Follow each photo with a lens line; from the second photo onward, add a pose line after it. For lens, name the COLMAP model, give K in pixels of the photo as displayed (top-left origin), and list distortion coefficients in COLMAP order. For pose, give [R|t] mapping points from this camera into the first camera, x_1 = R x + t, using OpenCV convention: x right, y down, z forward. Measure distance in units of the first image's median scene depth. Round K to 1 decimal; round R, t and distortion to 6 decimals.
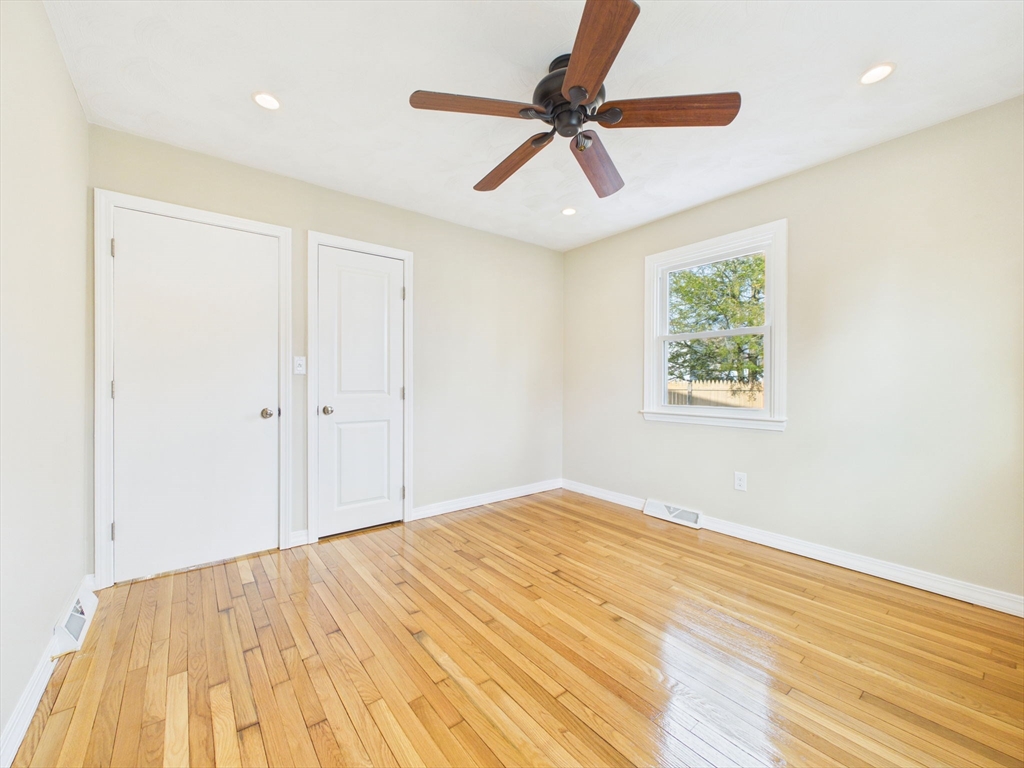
lens RADIAL K [[411.6, 0, 512.0], [0, 411.6, 384.0], [0, 0, 1]] dist [0.000332, -0.000017]
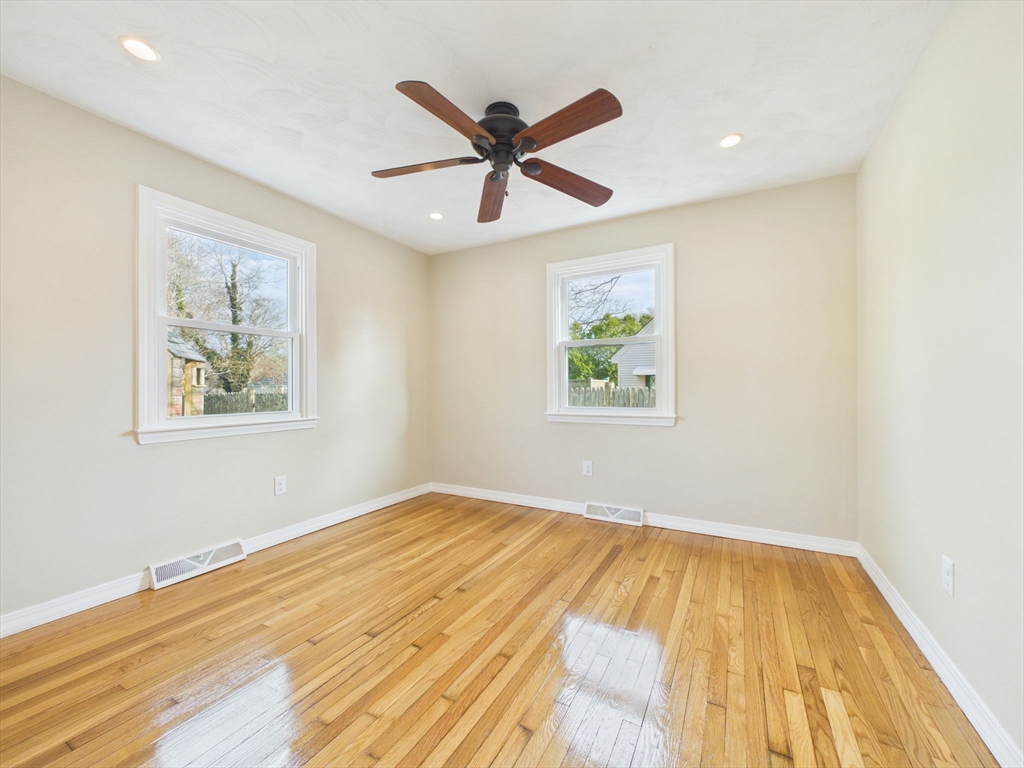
lens RADIAL K [[411.6, 0, 512.0], [0, 411.6, 384.0], [0, 0, 1]] dist [0.000332, -0.000017]
pose [[-0.388854, 0.006073, 0.921279, -0.669053], [0.002047, 0.999982, -0.005728, -0.000189], [-0.921297, -0.000342, -0.388859, 1.014685]]
